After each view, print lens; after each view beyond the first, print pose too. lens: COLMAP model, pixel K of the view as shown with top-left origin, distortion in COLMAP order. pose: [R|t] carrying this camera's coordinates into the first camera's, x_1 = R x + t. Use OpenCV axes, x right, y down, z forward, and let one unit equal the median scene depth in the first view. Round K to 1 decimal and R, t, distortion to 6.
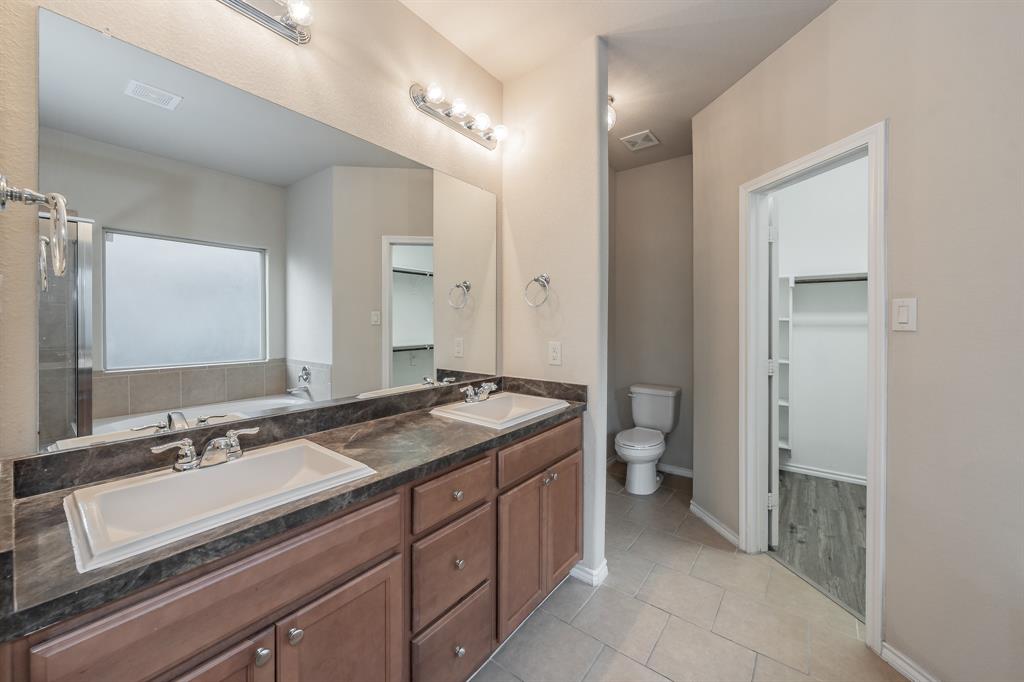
lens RADIAL K [[385.9, 0, 509.9], [0, 385.9, 323.2], [0, 0, 1]] dist [-0.000500, 0.000022]
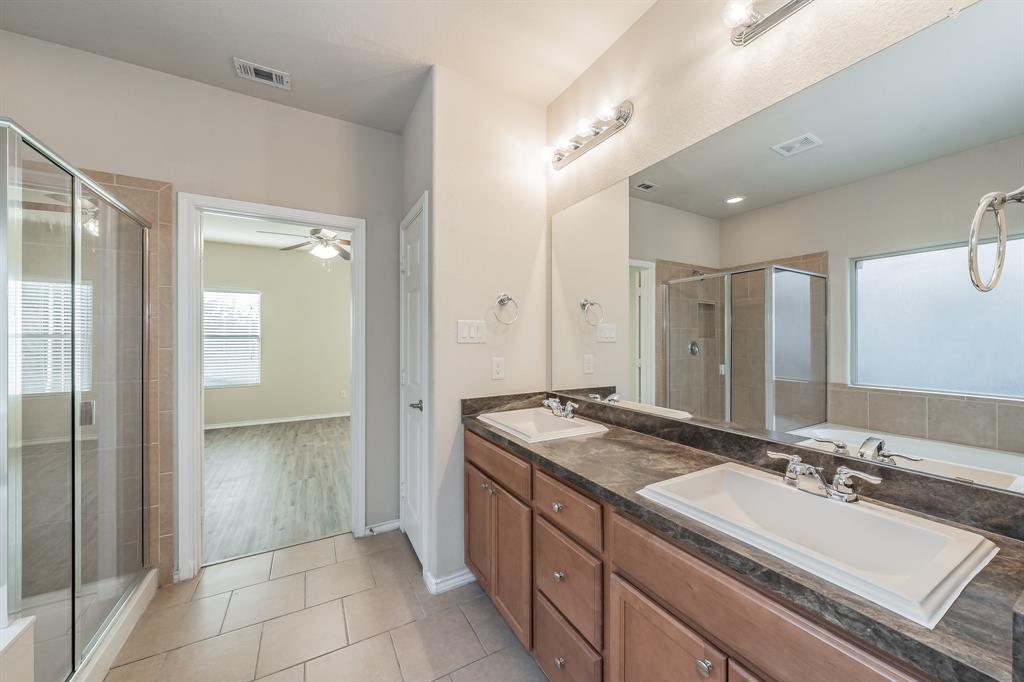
lens RADIAL K [[367.4, 0, 511.5], [0, 367.4, 338.7], [0, 0, 1]] dist [0.000794, -0.000022]
pose [[-0.393793, -0.007285, -0.919170, 0.762608], [-0.006837, 0.999964, -0.004996, 0.003139], [0.919174, 0.004317, -0.393829, 1.185069]]
